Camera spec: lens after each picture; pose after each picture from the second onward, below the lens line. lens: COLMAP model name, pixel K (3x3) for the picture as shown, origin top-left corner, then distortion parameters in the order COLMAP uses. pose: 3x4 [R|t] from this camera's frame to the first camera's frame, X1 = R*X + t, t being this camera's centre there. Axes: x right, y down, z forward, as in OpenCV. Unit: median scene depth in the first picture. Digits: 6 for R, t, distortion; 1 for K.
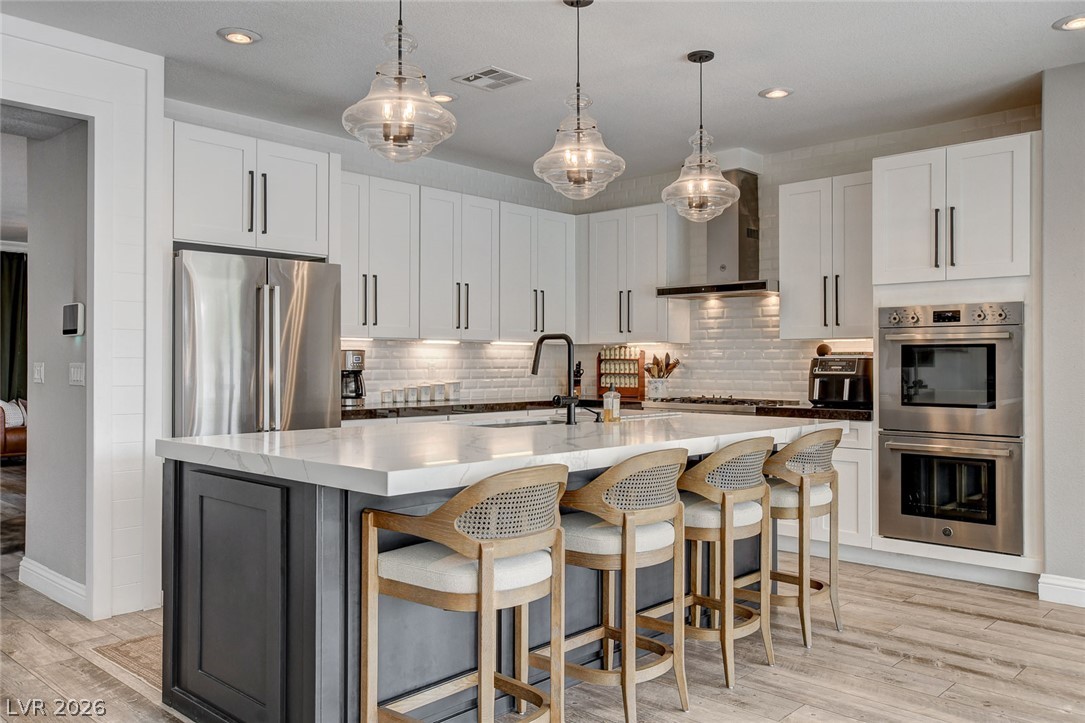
lens RADIAL K [[843.5, 0, 542.5], [0, 843.5, 361.5], [0, 0, 1]] dist [0.012694, 0.006935]
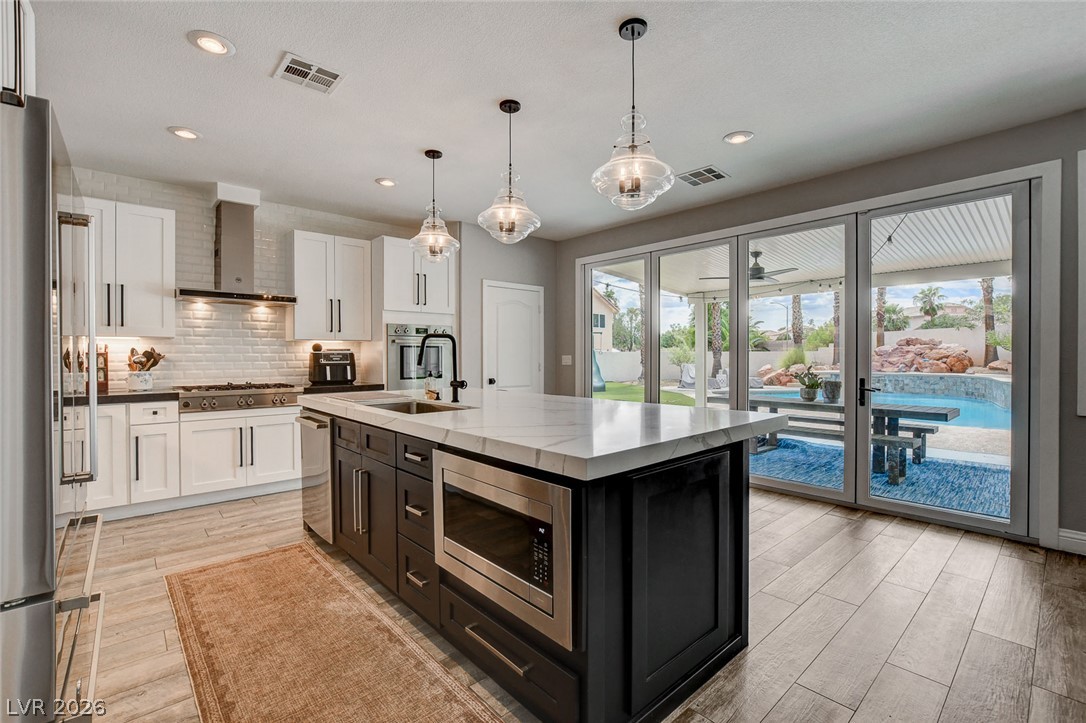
lens RADIAL K [[477.8, 0, 540.4], [0, 477.8, 354.5], [0, 0, 1]] dist [-0.033027, -0.000049]
pose [[0.097801, -0.002265, 0.995203, -0.466776], [-0.000550, 0.999997, 0.002330, -0.003209], [-0.995206, -0.000775, 0.097799, 0.525059]]
